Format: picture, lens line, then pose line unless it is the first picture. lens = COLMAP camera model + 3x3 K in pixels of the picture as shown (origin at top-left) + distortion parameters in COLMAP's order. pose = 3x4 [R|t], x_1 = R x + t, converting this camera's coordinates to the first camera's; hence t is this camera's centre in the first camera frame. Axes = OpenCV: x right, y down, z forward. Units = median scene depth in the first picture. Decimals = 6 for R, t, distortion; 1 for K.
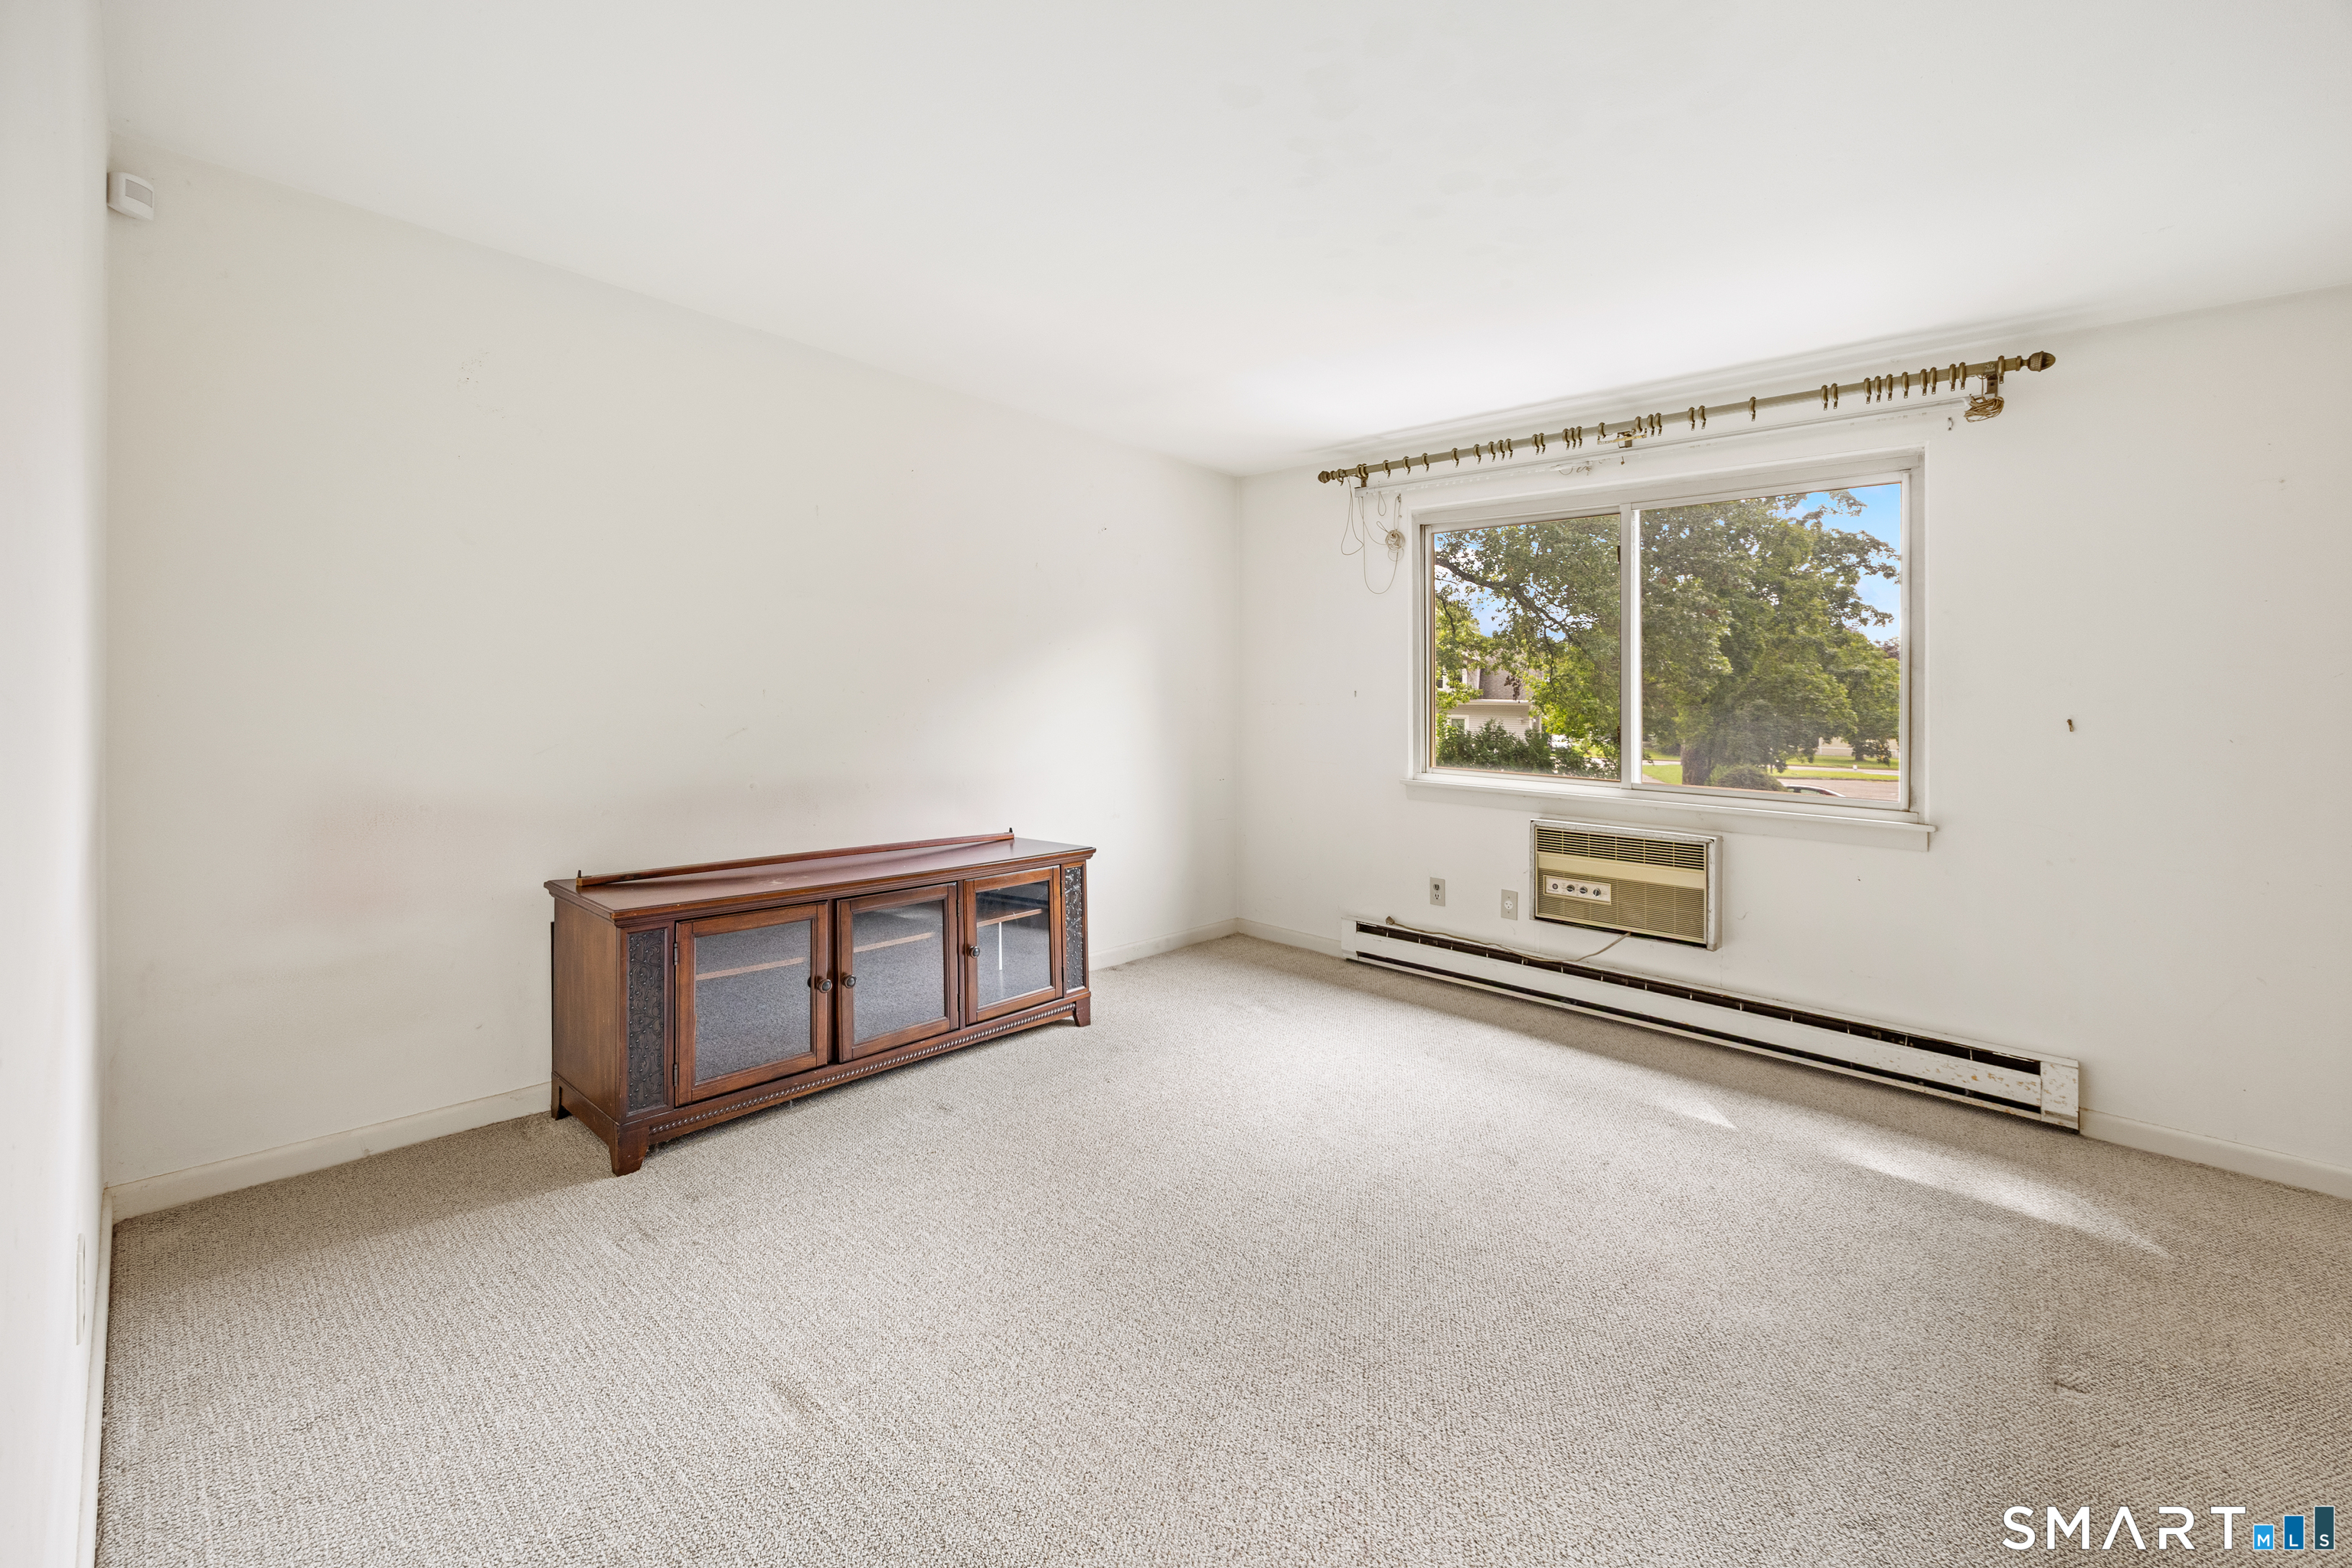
lens RADIAL K [[954.4, 0, 1177.6], [0, 954.4, 688.2], [0, 0, 1]] dist [0.000963, 0.000135]
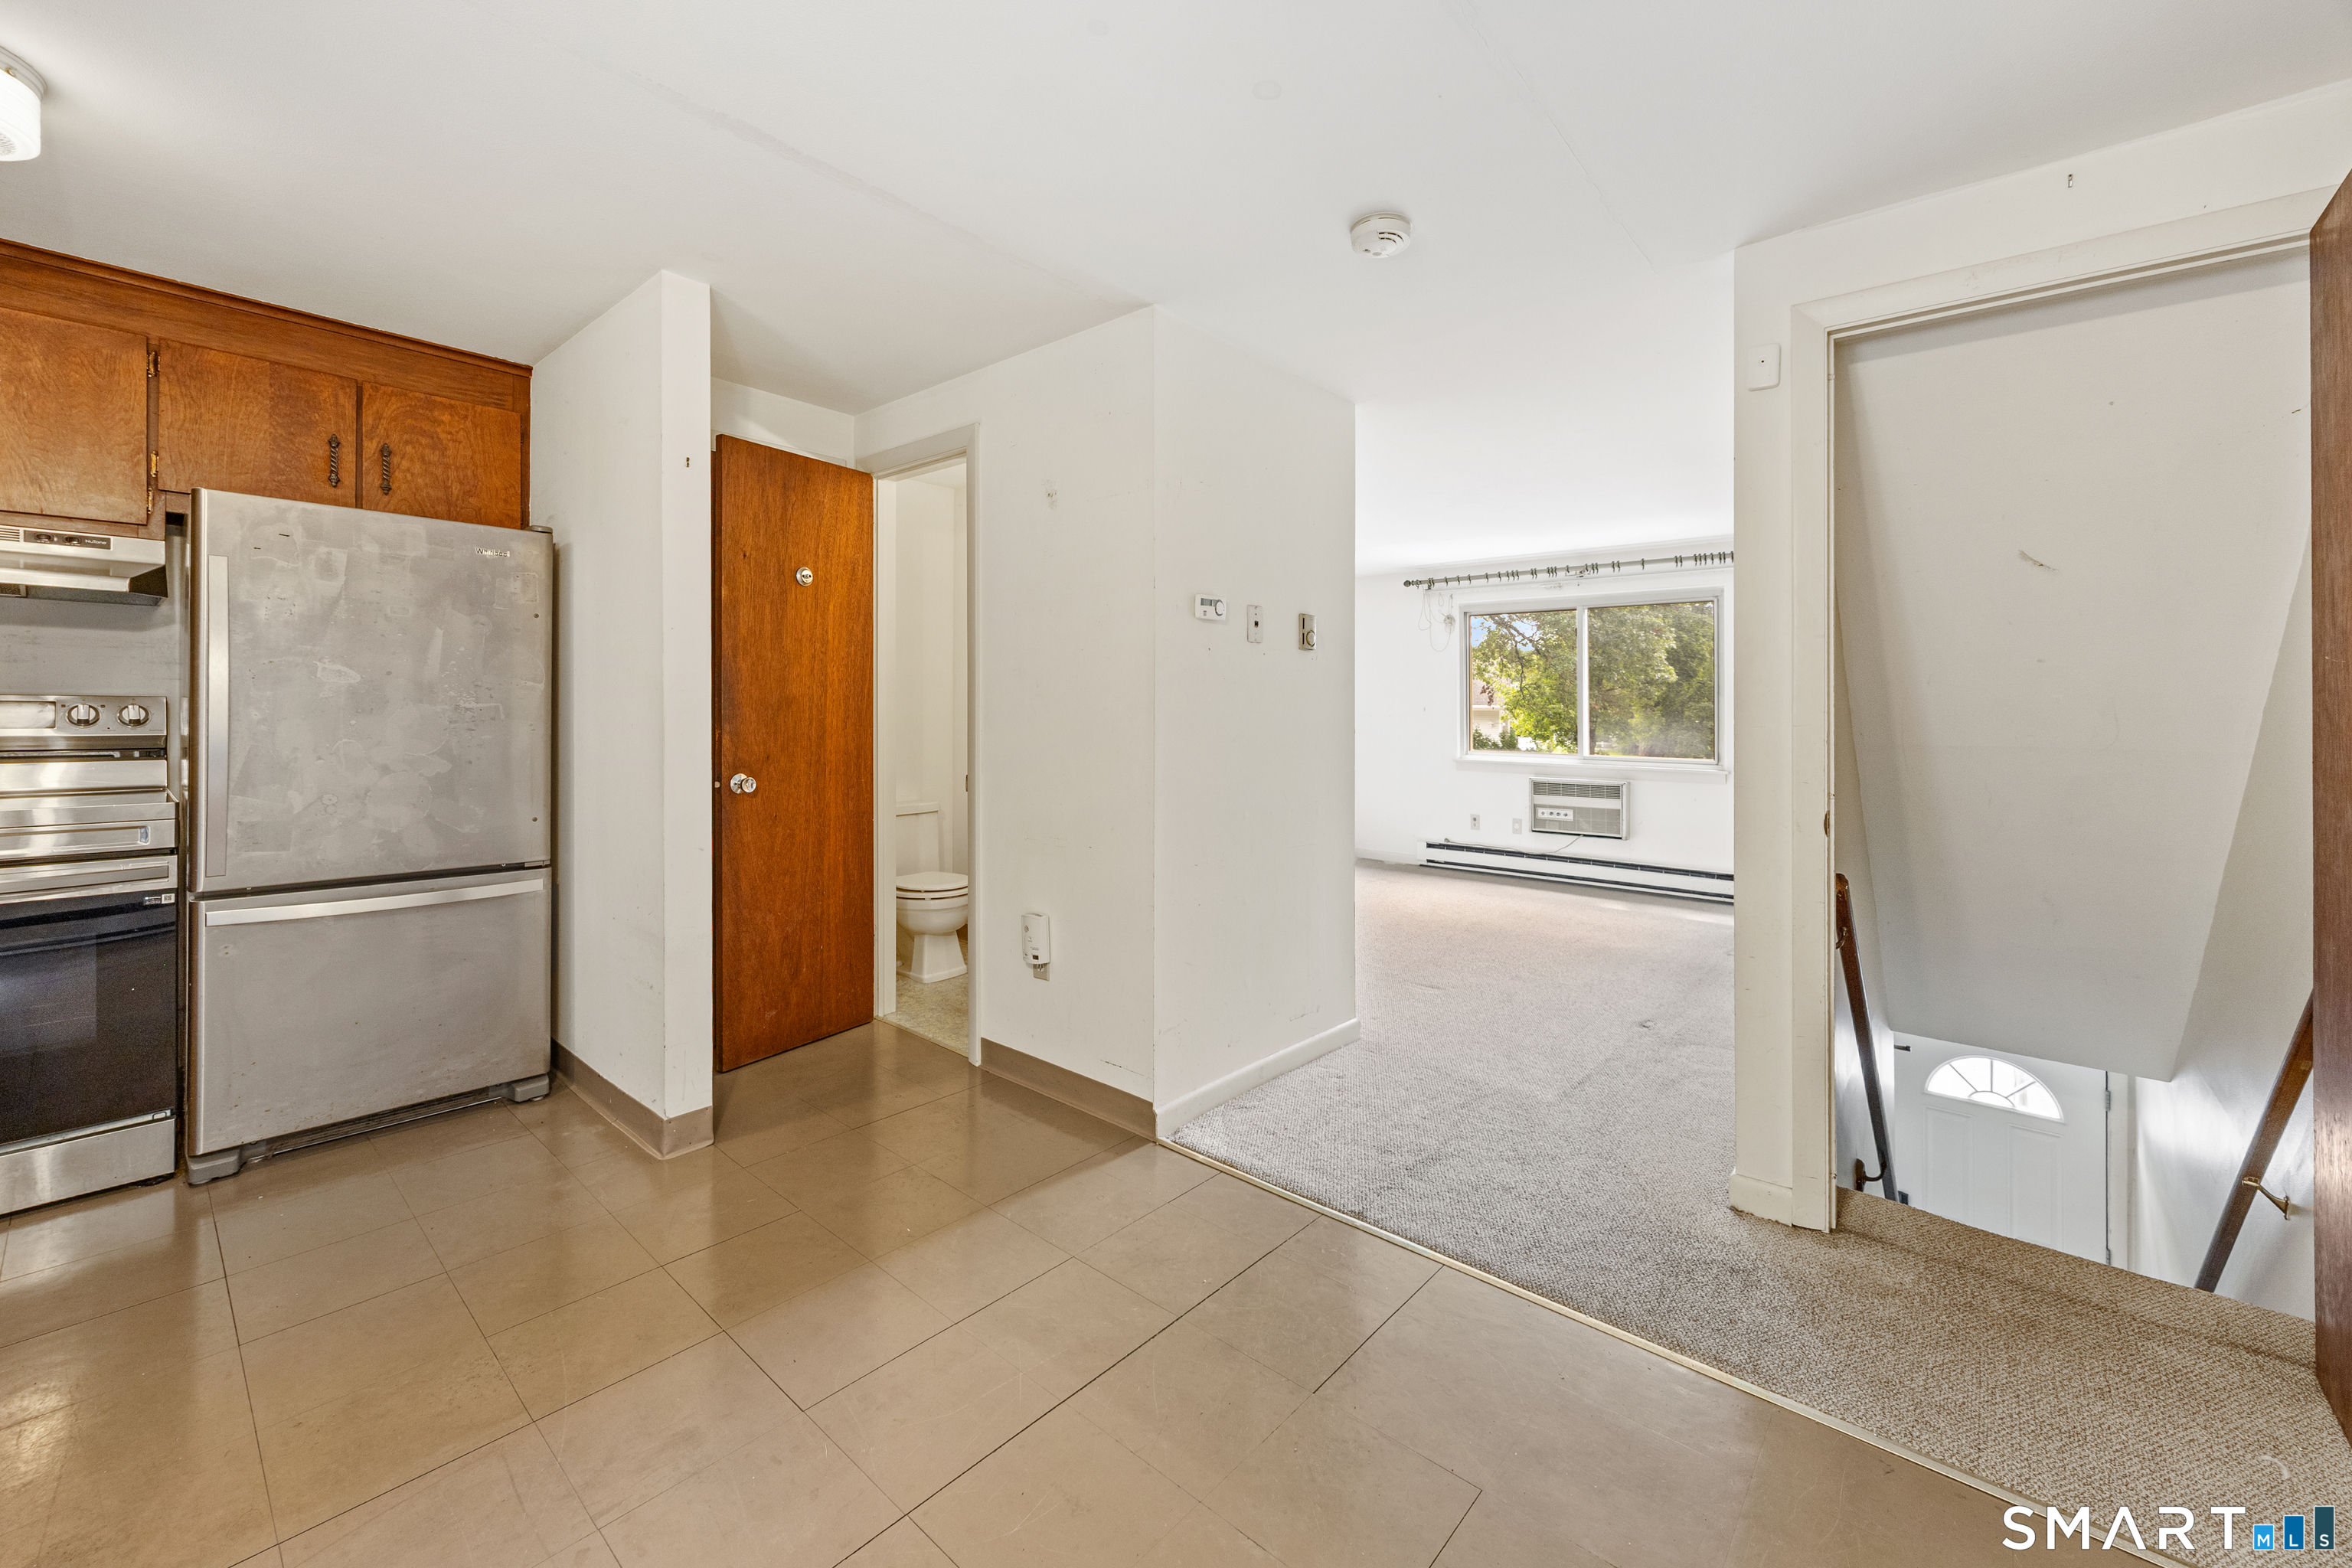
lens RADIAL K [[946.5, 0, 1172.9], [0, 946.5, 722.3], [0, 0, 1]] dist [0.000374, -0.000095]
pose [[0.999555, -0.015370, 0.025564, -0.321280], [0.014701, 0.999550, 0.026128, -0.022844], [-0.025954, -0.025741, 0.999332, -0.711375]]
